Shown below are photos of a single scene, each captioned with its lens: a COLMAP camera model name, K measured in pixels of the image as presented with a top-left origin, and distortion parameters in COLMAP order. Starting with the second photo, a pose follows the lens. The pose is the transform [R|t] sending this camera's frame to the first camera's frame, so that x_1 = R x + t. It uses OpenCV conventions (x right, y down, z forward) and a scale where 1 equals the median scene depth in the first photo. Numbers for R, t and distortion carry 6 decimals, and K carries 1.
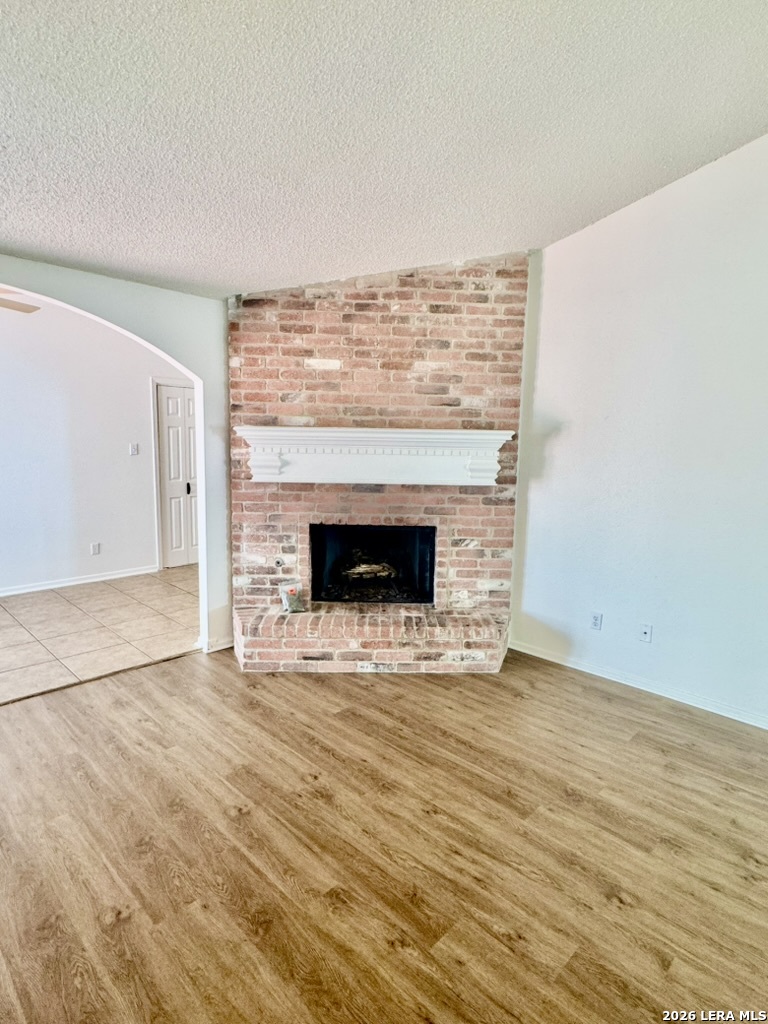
lens RADIAL K [[553.3, 0, 388.6], [0, 553.3, 514.2], [0, 0, 1]] dist [-0.002449, 0.001397]
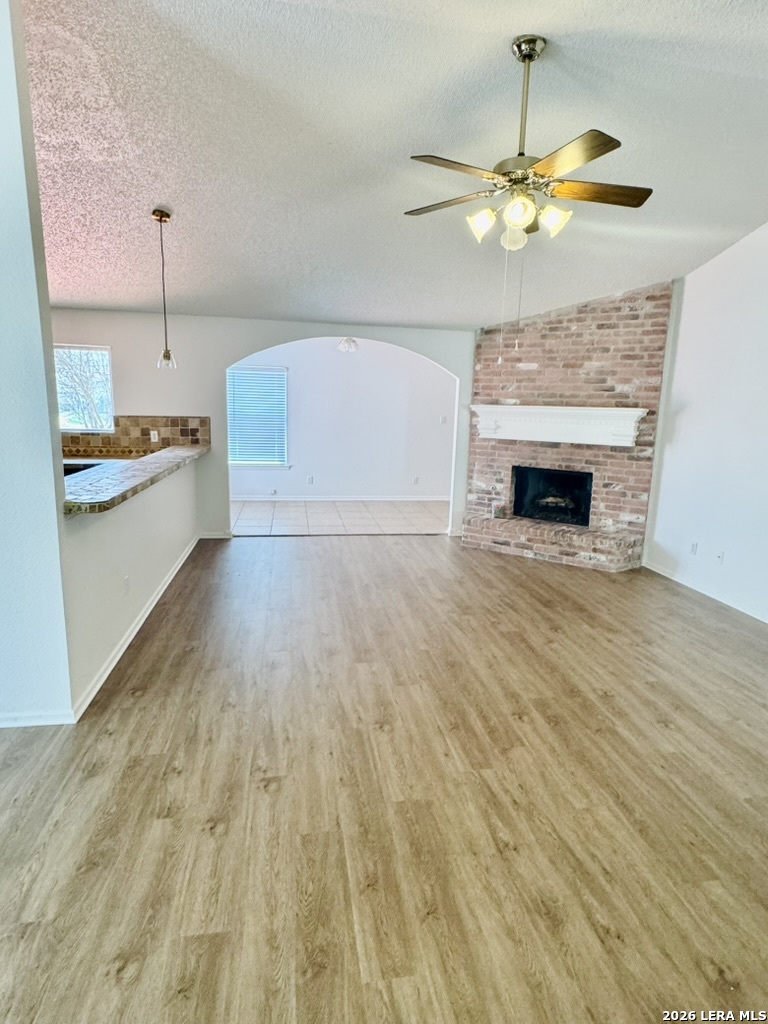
lens RADIAL K [[559.3, 0, 383.7], [0, 559.3, 514.5], [0, 0, 1]] dist [-0.004818, -0.000936]
pose [[0.800991, 0.116532, -0.587226, 0.556773], [-0.094175, 0.993187, 0.068637, 0.086985], [0.591224, 0.000324, 0.806508, -0.568175]]
